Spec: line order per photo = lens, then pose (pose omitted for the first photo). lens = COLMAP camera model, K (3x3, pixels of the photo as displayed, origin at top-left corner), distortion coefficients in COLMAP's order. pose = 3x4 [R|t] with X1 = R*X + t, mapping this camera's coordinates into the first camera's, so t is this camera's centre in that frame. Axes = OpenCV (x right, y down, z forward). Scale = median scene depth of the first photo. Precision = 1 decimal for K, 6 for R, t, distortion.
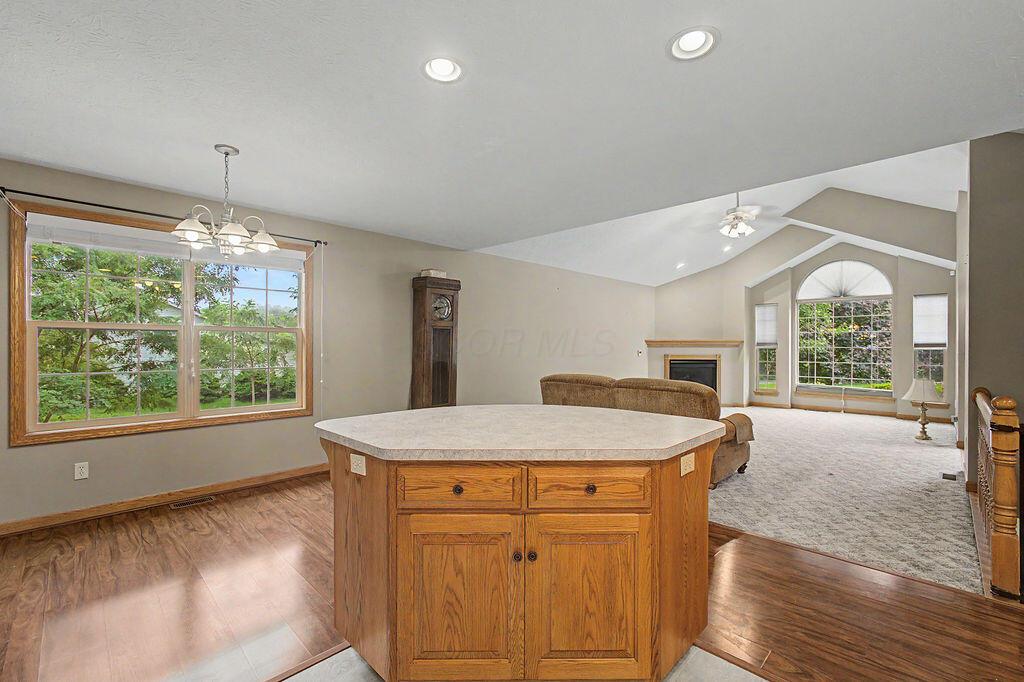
lens RADIAL K [[449.5, 0, 505.2], [0, 449.5, 343.7], [0, 0, 1]] dist [-0.010687, 0.002465]
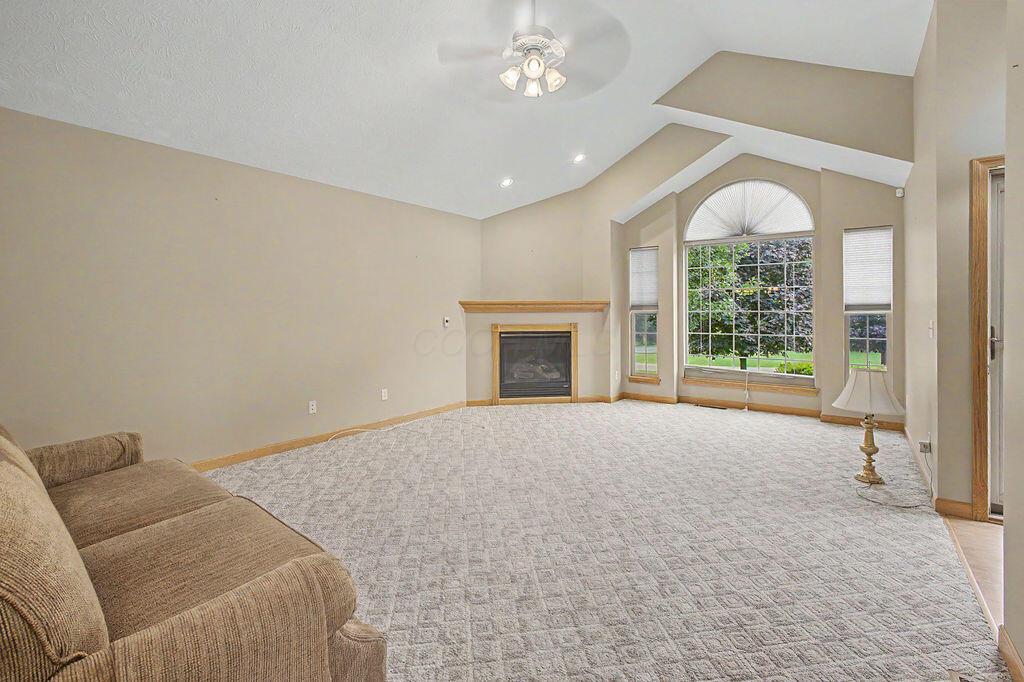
lens RADIAL K [[449.5, 0, 517.4], [0, 449.5, 308.8], [0, 0, 1]] dist [-0.010687, 0.002465]
pose [[0.990985, -0.004993, 0.133878, 0.309486], [0.005318, 0.999984, -0.002068, 0.003933], [-0.133866, 0.002761, 0.990996, 0.362623]]
